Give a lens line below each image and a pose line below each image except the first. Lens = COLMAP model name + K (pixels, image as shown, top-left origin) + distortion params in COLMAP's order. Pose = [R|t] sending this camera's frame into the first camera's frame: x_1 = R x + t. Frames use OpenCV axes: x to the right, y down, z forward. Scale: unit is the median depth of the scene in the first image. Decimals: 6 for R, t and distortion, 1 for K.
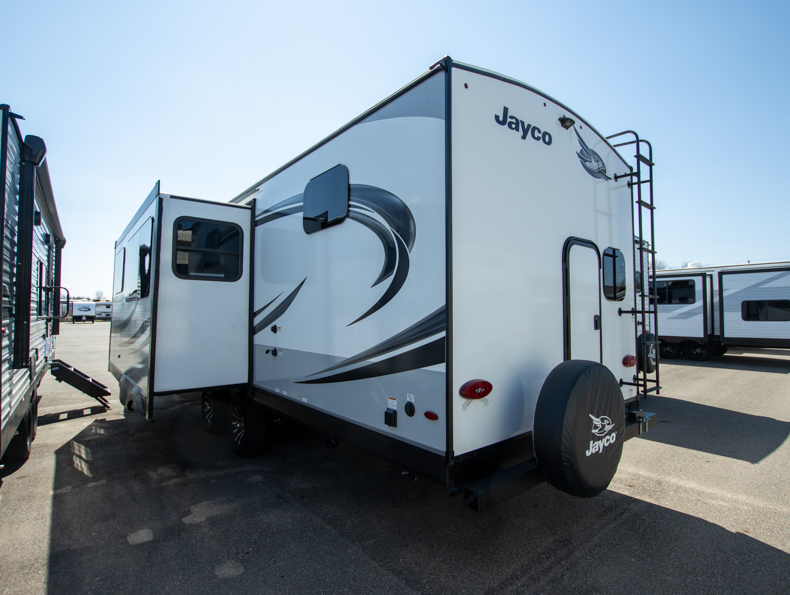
lens RADIAL K [[411.9, 0, 396.5], [0, 411.9, 298.6], [0, 0, 1]] dist [-0.032549, 0.002389]
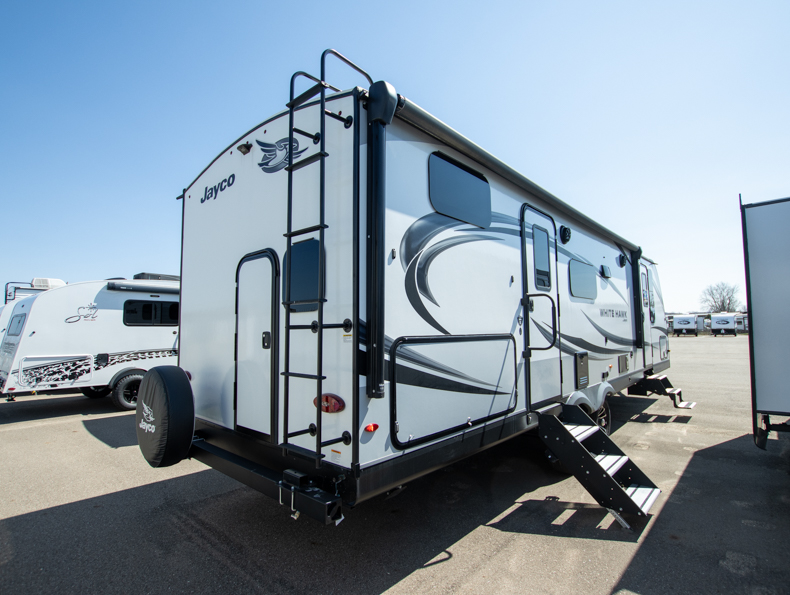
lens RADIAL K [[411.9, 0, 396.5], [0, 411.9, 298.6], [0, 0, 1]] dist [-0.032549, 0.002389]
pose [[0.153725, -0.069868, -0.985640, 1.211401], [0.038553, 0.997162, -0.064672, 0.032206], [0.987361, -0.028058, 0.155982, 0.985079]]
